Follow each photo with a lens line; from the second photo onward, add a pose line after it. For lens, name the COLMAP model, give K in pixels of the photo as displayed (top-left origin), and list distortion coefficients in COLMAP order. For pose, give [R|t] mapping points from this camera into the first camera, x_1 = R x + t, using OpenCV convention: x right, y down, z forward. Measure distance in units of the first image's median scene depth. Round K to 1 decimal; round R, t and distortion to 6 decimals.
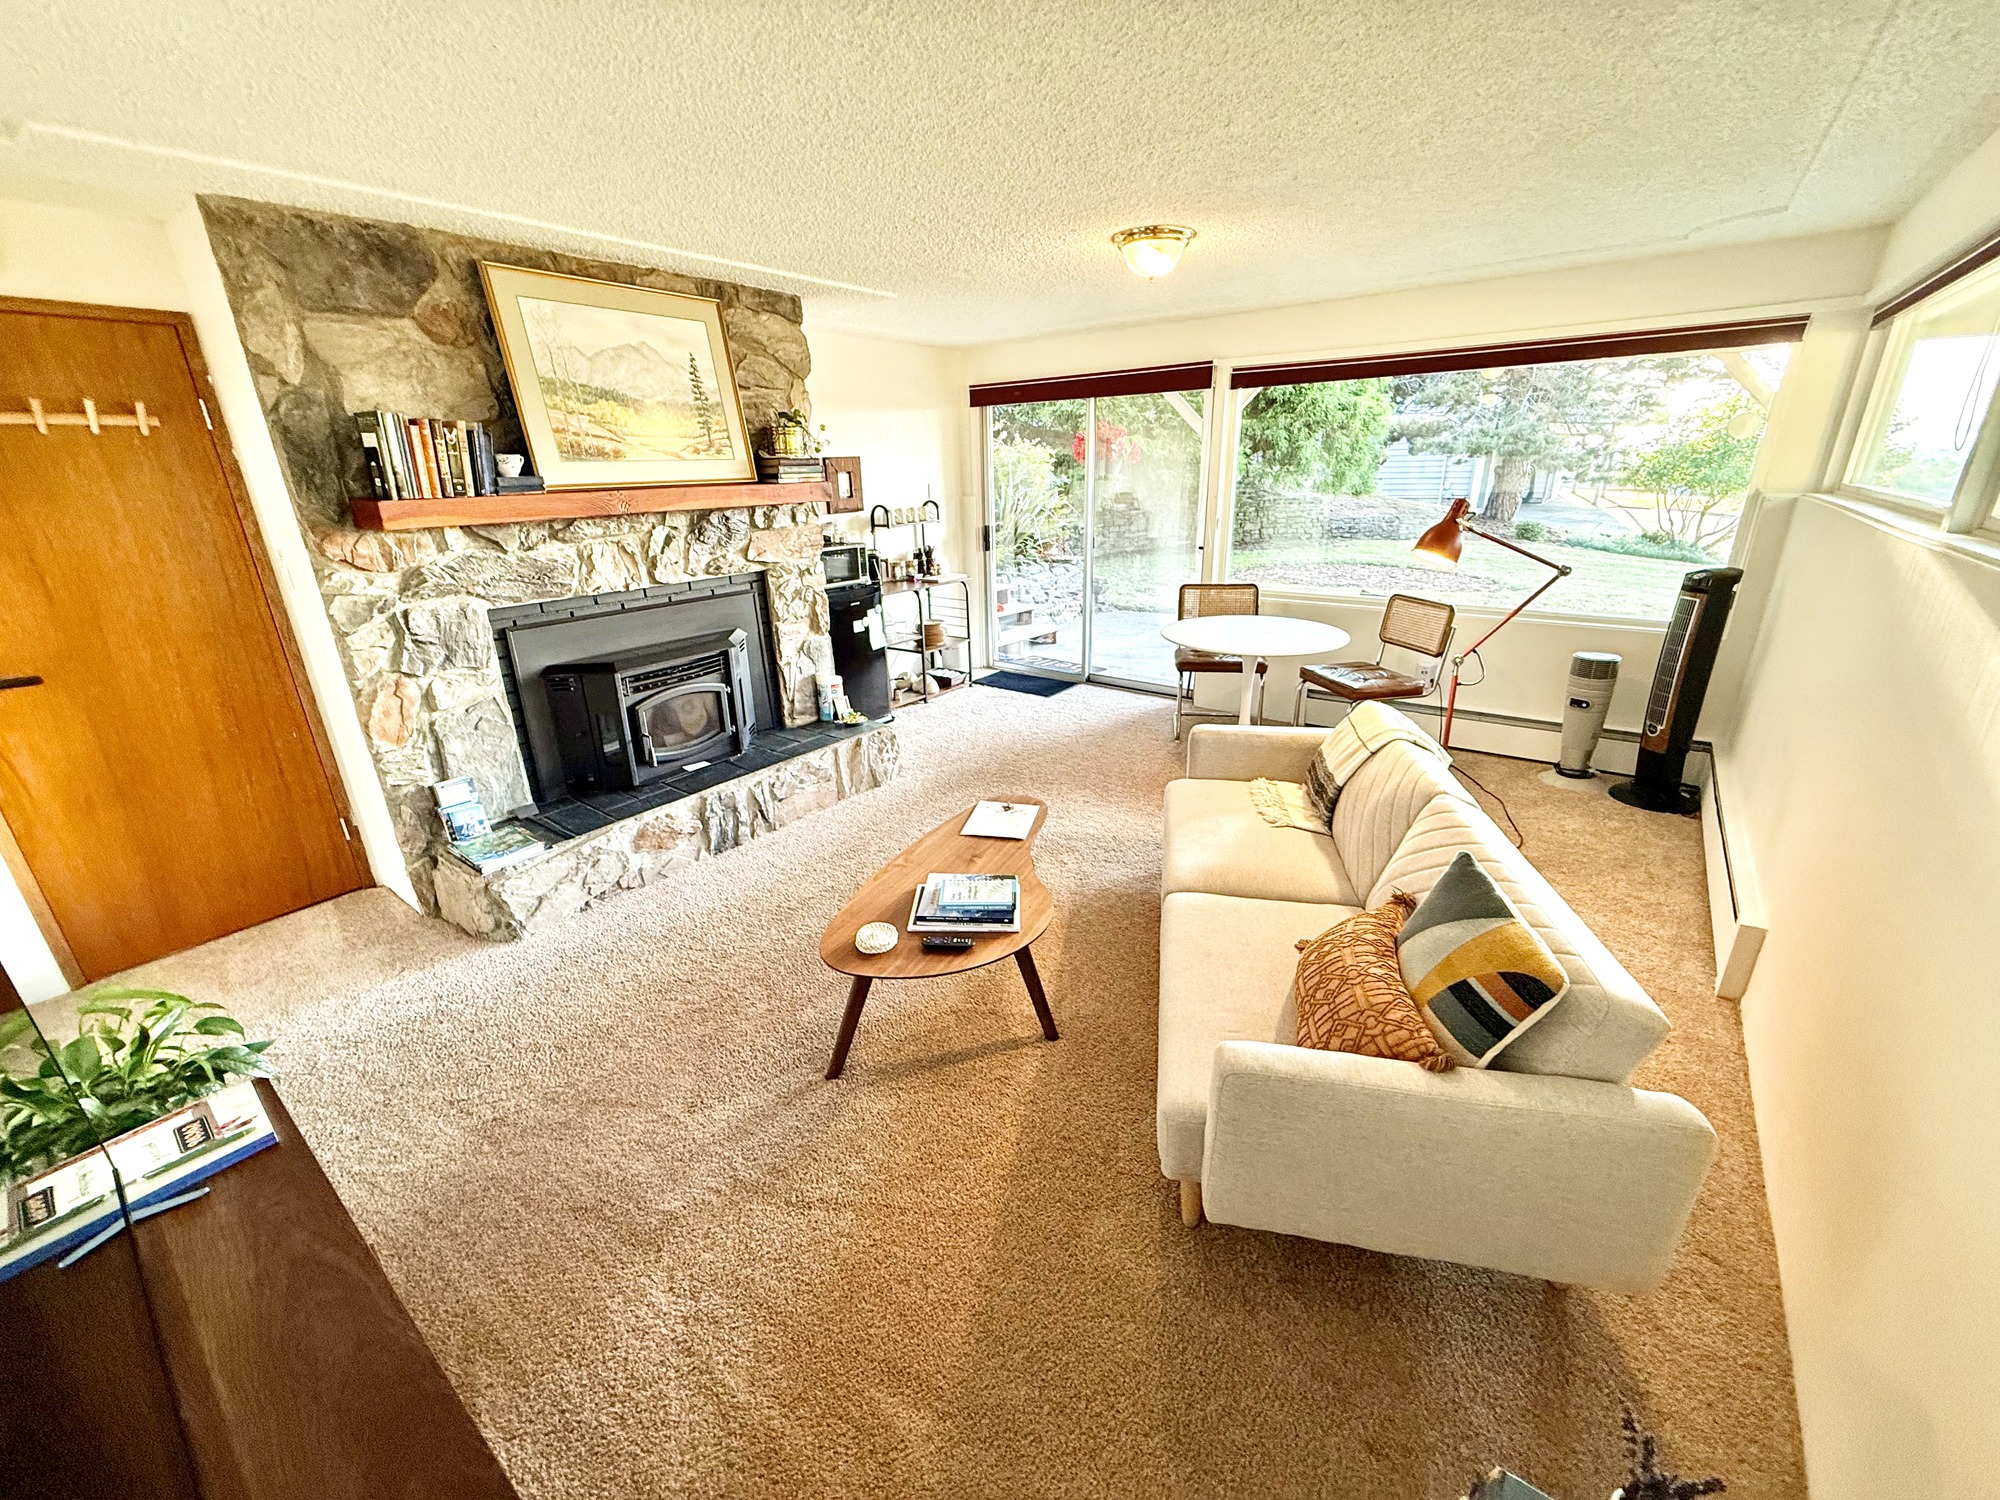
lens RADIAL K [[807.2, 0, 999.9], [0, 807.2, 757.7], [0, 0, 1]] dist [0.012700, 0.000083]
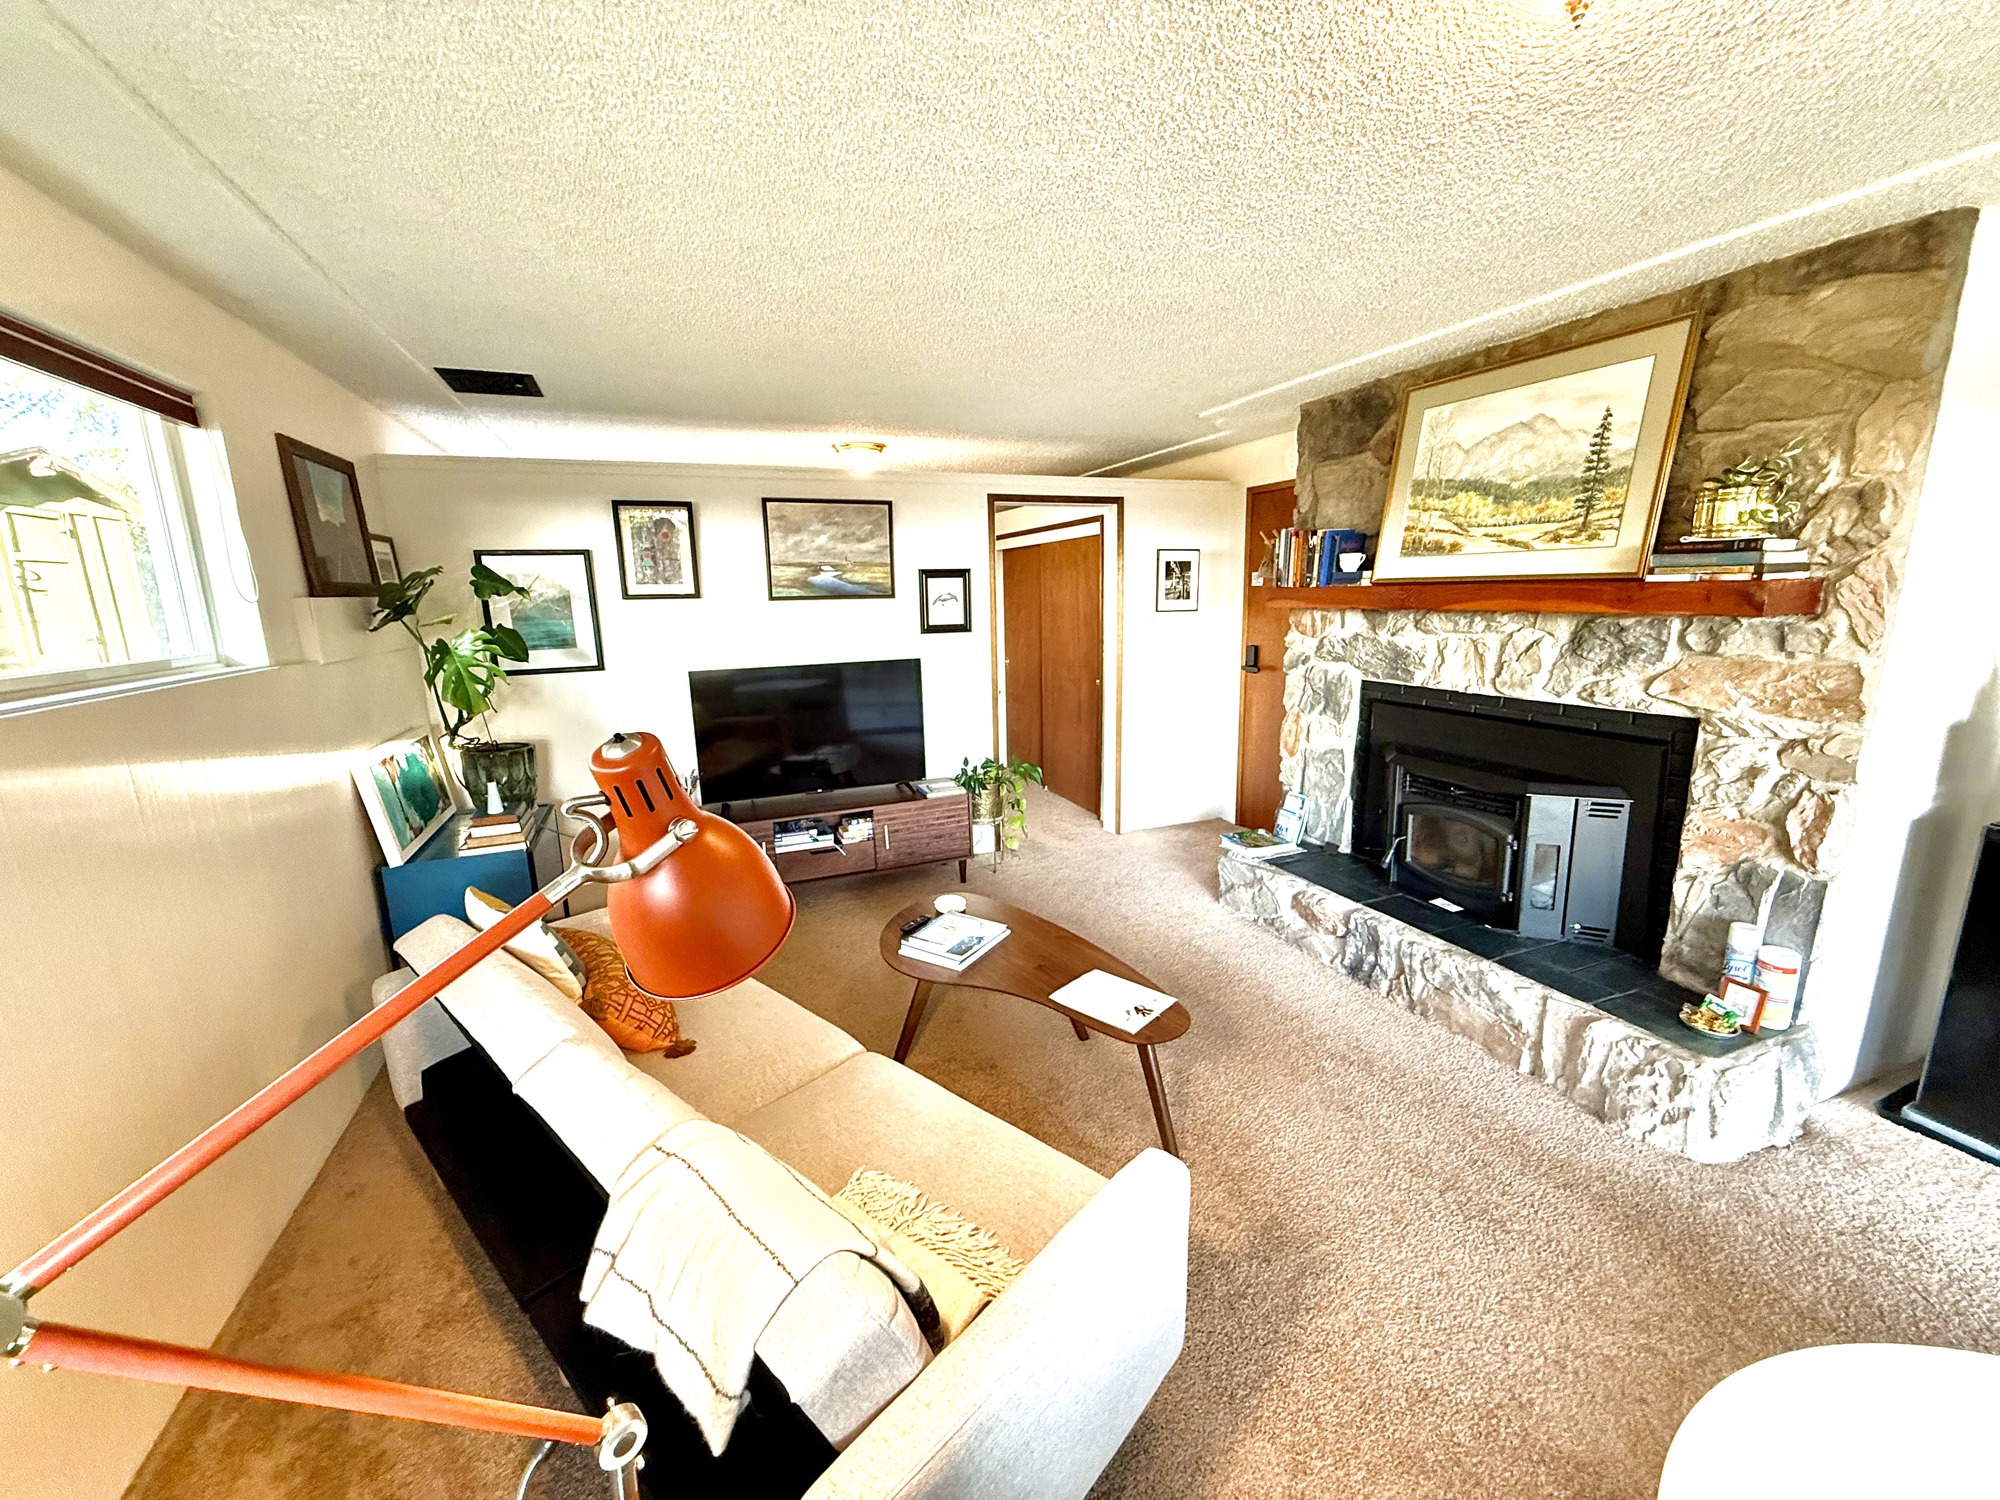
lens RADIAL K [[807.2, 0, 1000.1], [0, 807.2, 755.9], [0, 0, 1]] dist [0.012700, 0.000083]
pose [[-0.497426, 0.206135, -0.842660, 0.602181], [-0.276733, 0.882905, 0.379337, -0.359694], [0.822183, 0.421884, -0.382136, 0.993936]]
